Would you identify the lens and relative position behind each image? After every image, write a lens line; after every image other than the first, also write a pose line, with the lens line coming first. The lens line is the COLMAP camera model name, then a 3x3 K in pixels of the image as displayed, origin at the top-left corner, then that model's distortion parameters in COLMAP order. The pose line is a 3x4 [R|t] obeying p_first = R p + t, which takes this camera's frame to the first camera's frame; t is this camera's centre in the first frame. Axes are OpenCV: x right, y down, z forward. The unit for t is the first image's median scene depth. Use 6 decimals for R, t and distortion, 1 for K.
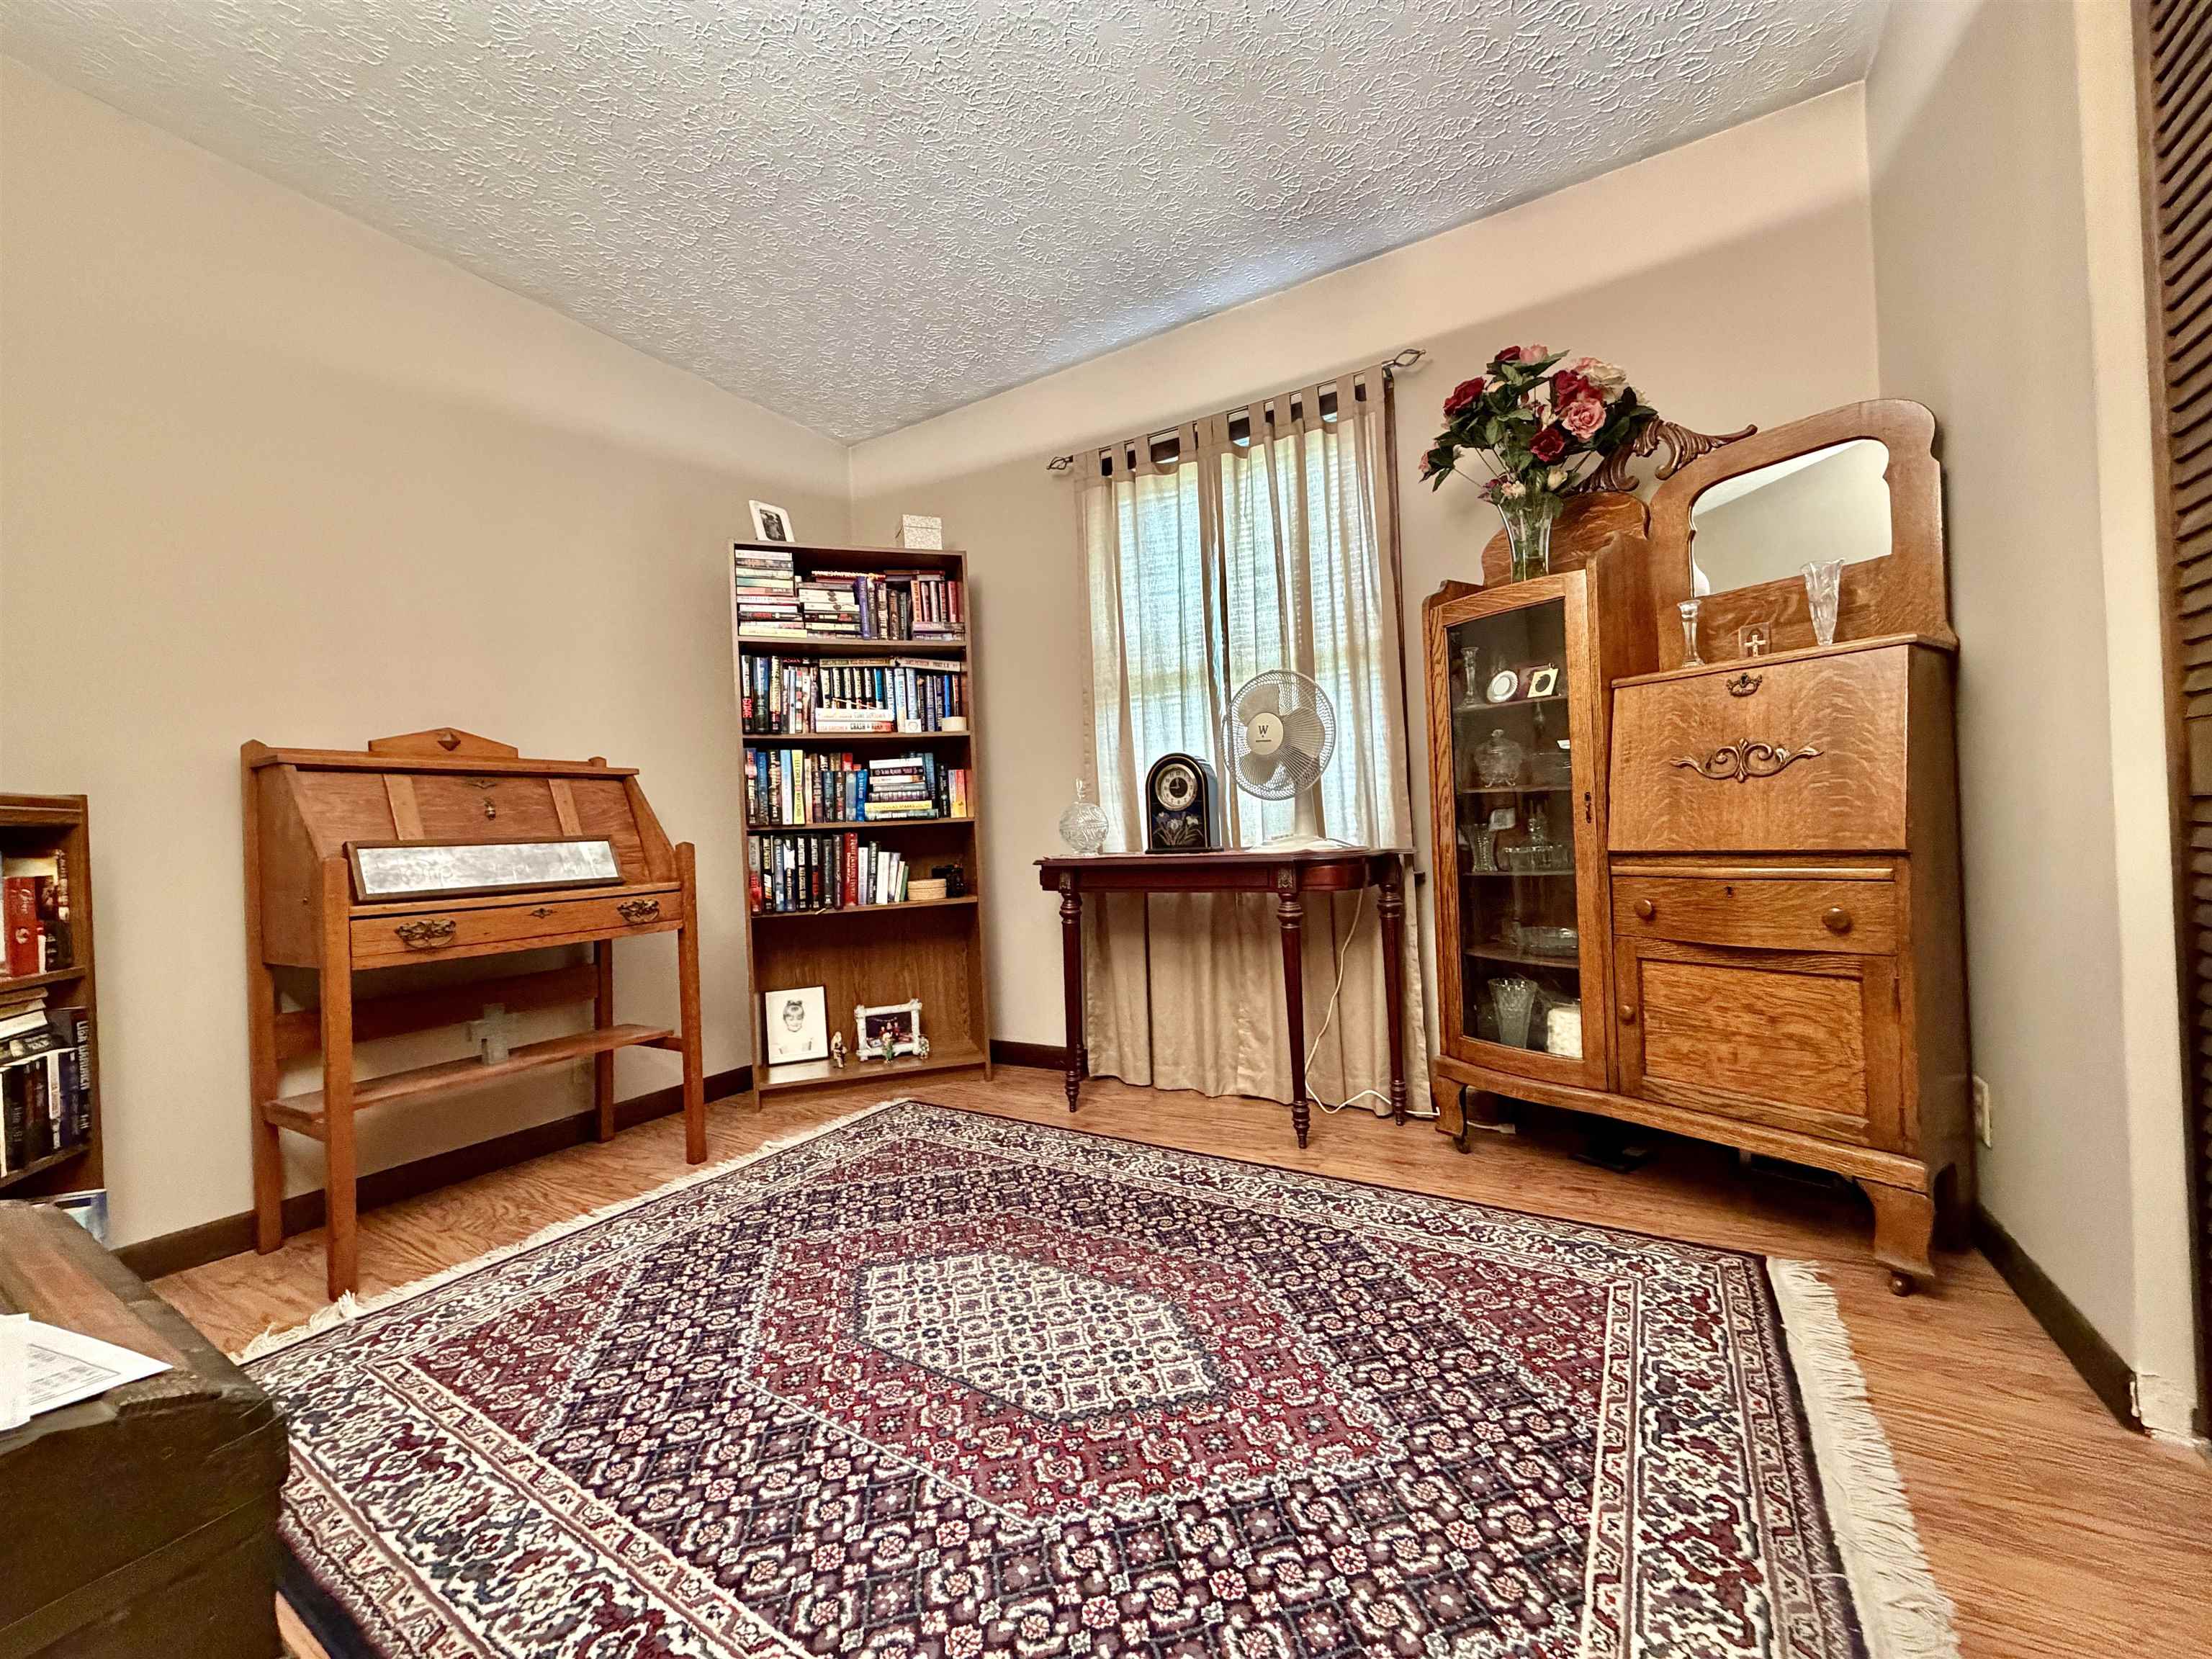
lens RADIAL K [[884.4, 0, 1106.9], [0, 884.4, 827.7], [0, 0, 1]] dist [-0.000656, 0.000197]
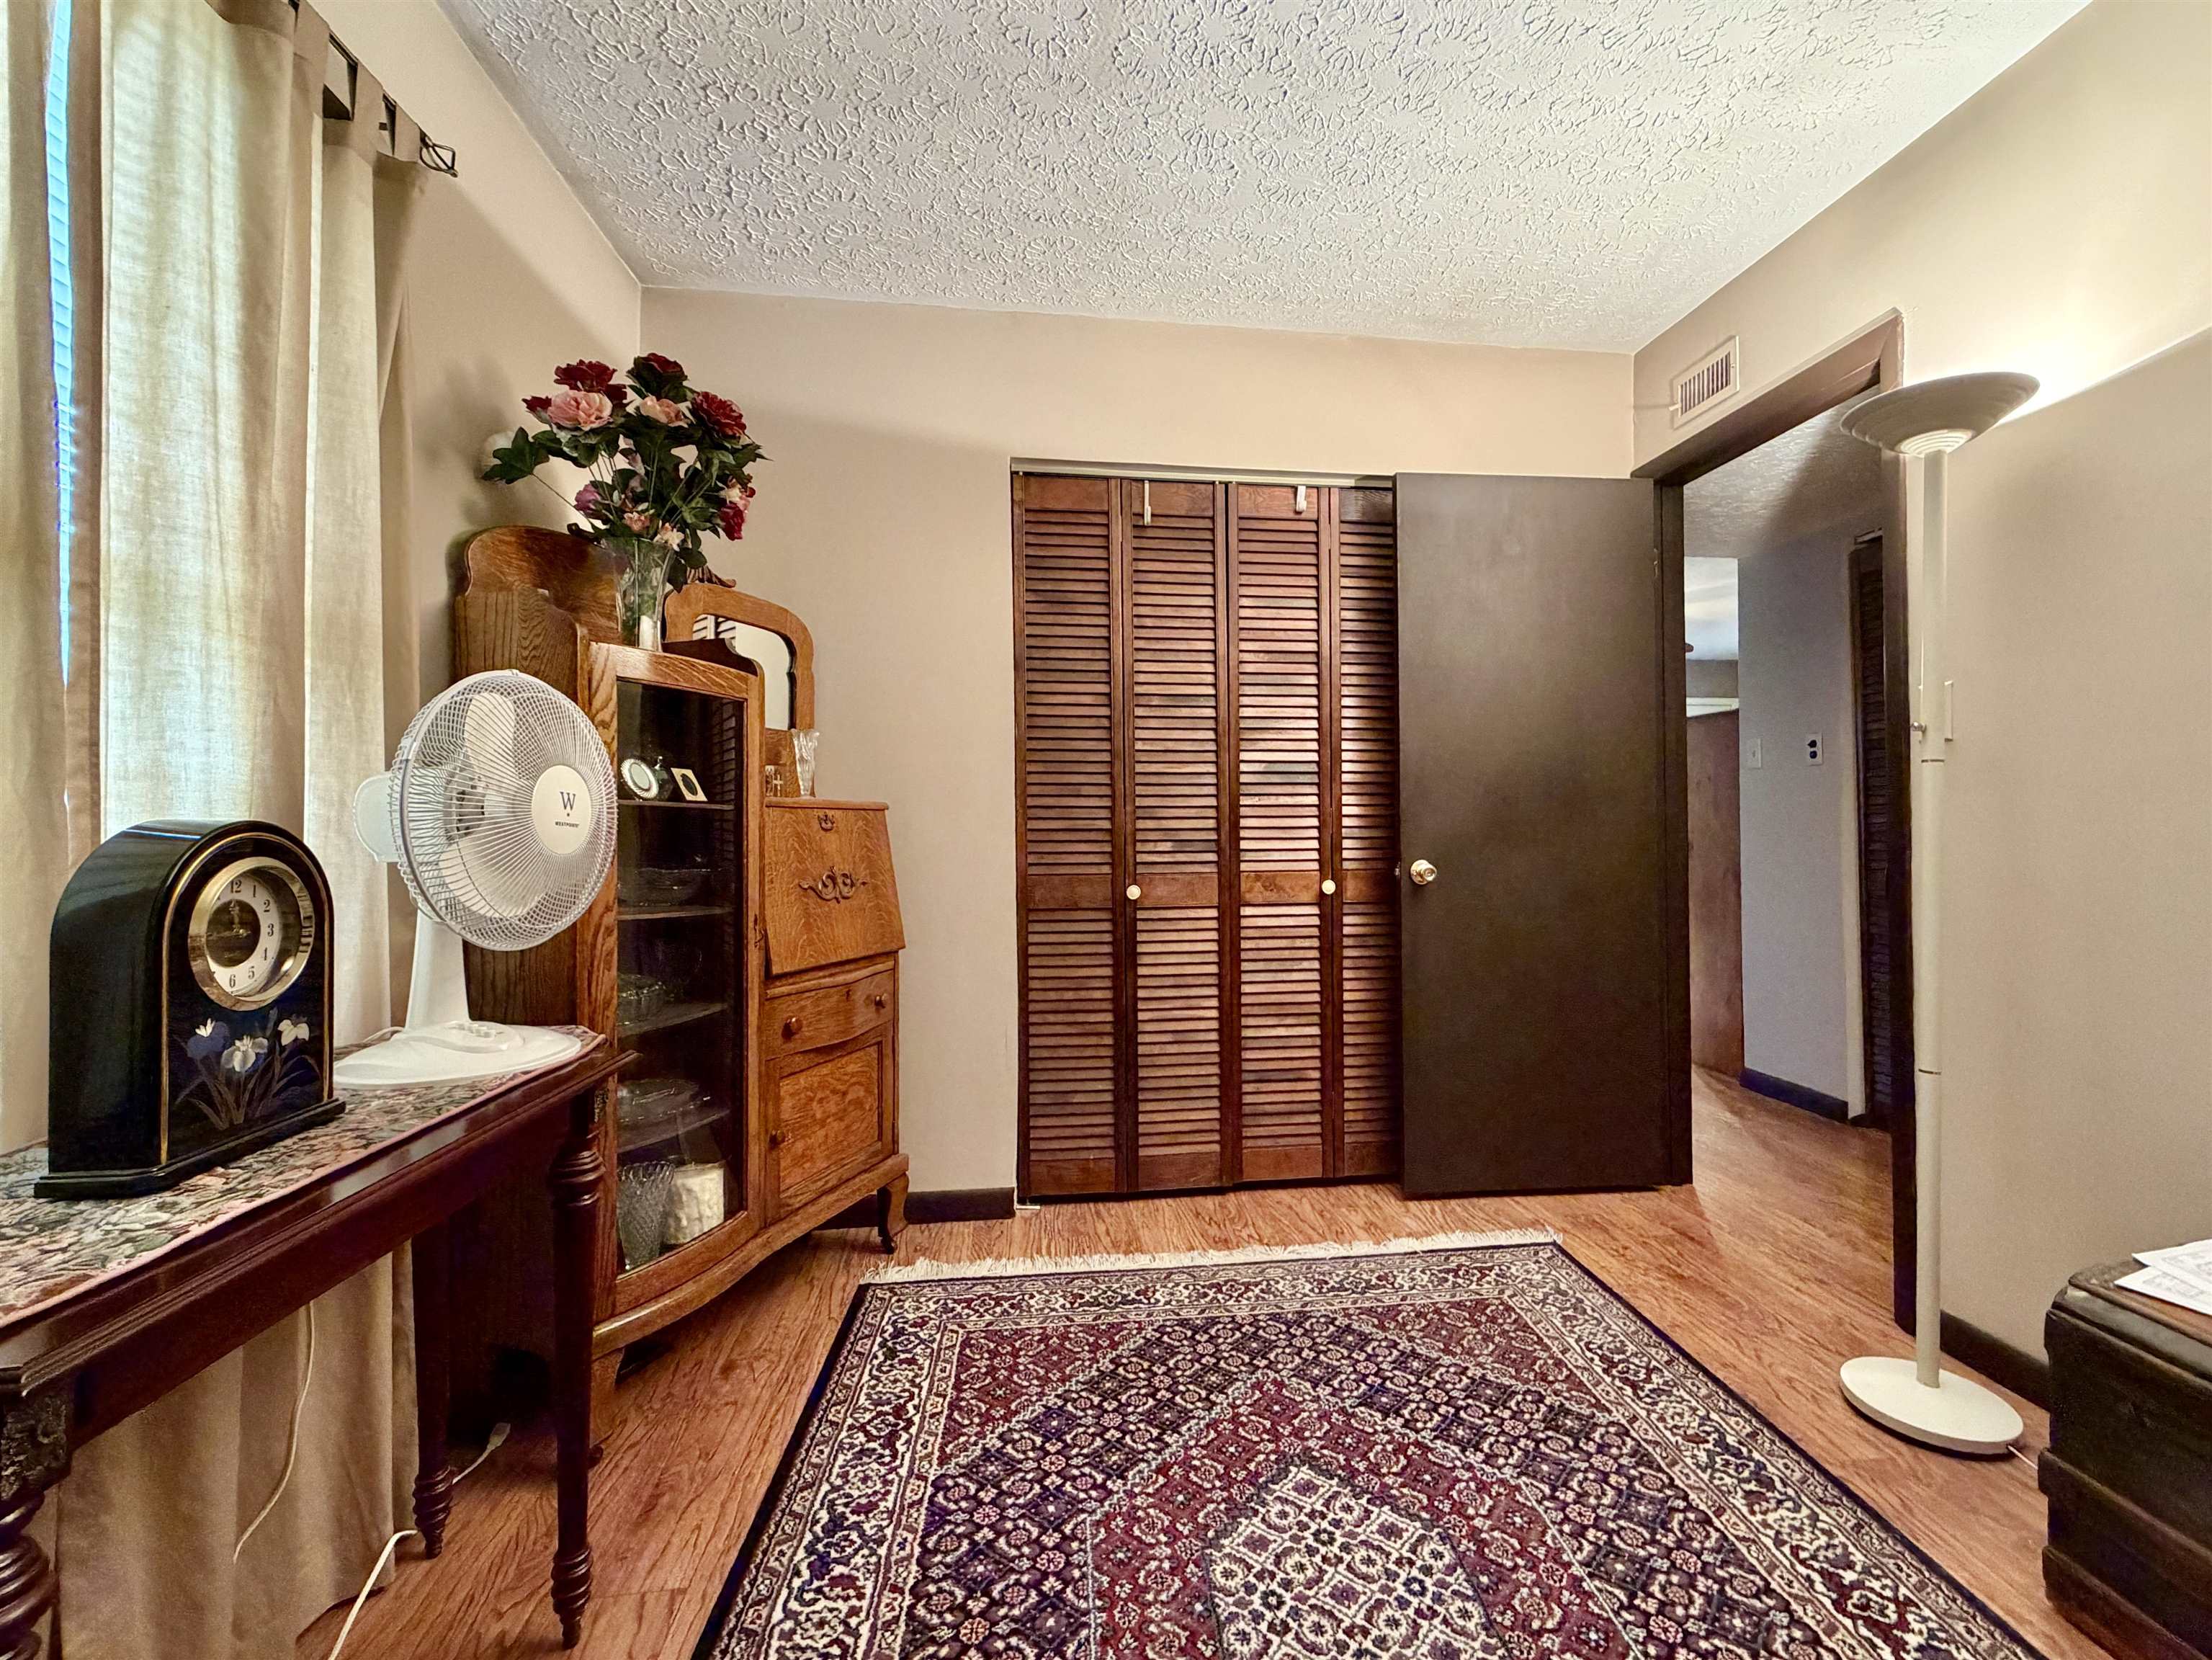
lens RADIAL K [[932.6, 0, 1167.3], [0, 932.6, 826.9], [0, 0, 1]] dist [-0.000998, -0.000356]
pose [[-0.615507, 0.047781, 0.786682, -0.700518], [0.027035, 0.998853, -0.039515, -0.113315], [-0.787668, -0.003054, -0.616093, 1.770707]]
